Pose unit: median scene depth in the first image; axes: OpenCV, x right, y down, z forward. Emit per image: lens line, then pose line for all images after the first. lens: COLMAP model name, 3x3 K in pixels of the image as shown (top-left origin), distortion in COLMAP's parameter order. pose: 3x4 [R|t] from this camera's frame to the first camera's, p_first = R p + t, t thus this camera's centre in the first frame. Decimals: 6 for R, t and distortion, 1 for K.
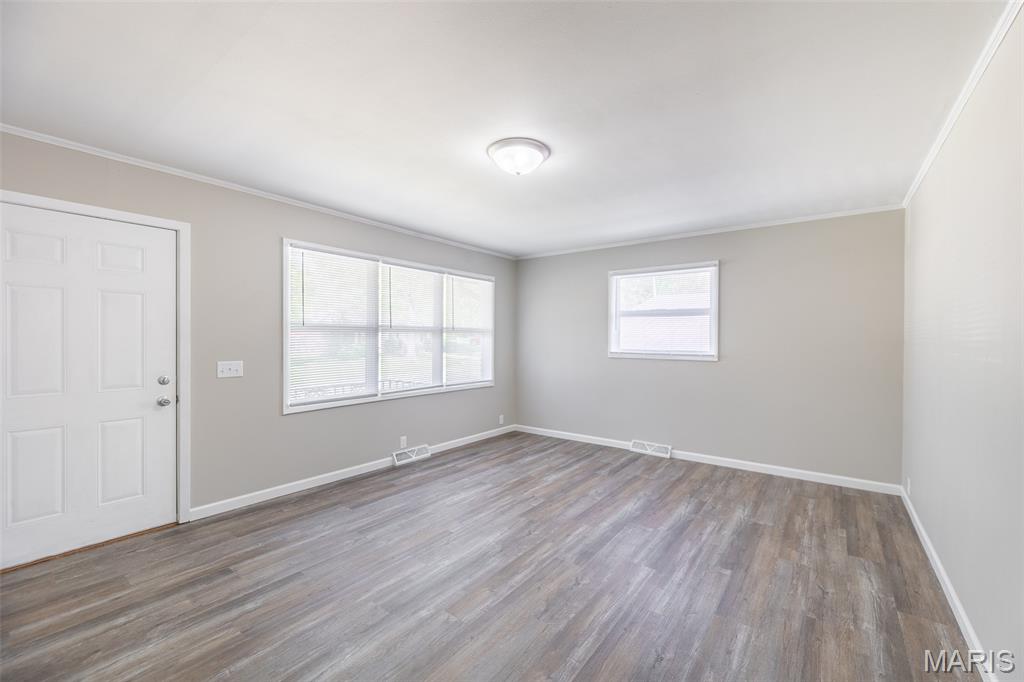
lens RADIAL K [[418.3, 0, 520.1], [0, 418.3, 337.7], [0, 0, 1]] dist [-0.003184, 0.000425]
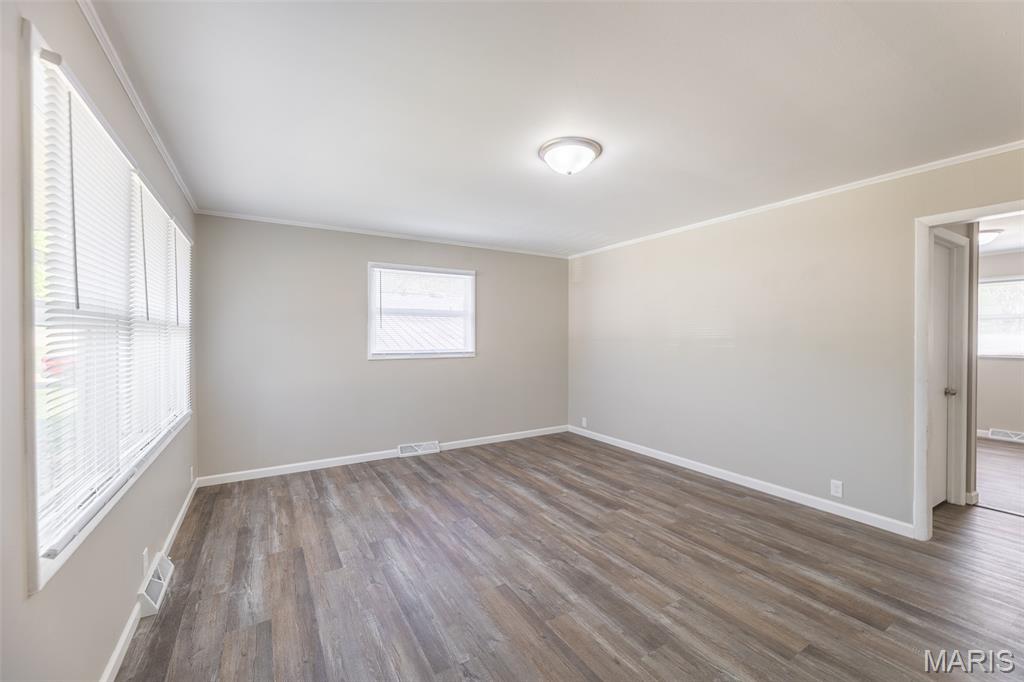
lens RADIAL K [[418.3, 0, 514.9], [0, 418.3, 337.7], [0, 0, 1]] dist [-0.003184, 0.000425]
pose [[0.364944, -0.007267, 0.931001, -0.608478], [0.001523, 0.999973, 0.007208, -0.006737], [-0.931028, -0.001213, 0.364945, 0.479829]]
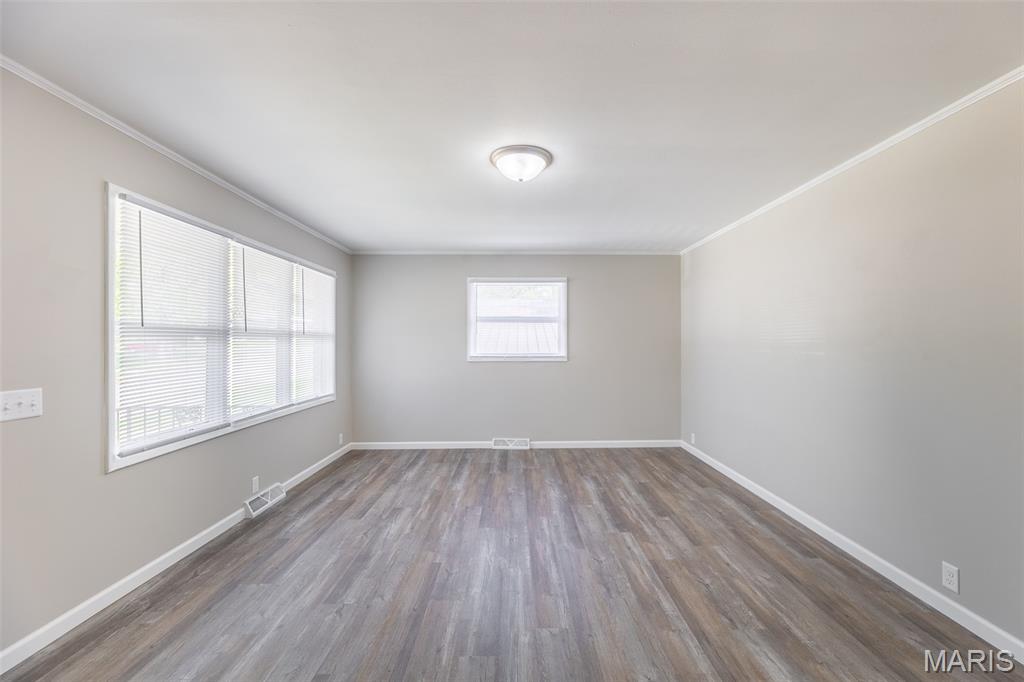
lens RADIAL K [[418.3, 0, 534.2], [0, 418.3, 338.4], [0, 0, 1]] dist [-0.003184, 0.000425]
pose [[0.790527, -0.000032, 0.612428, -0.364359], [0.005274, 0.999963, -0.006756, -0.002790], [-0.612405, 0.008571, 0.790498, 0.112936]]
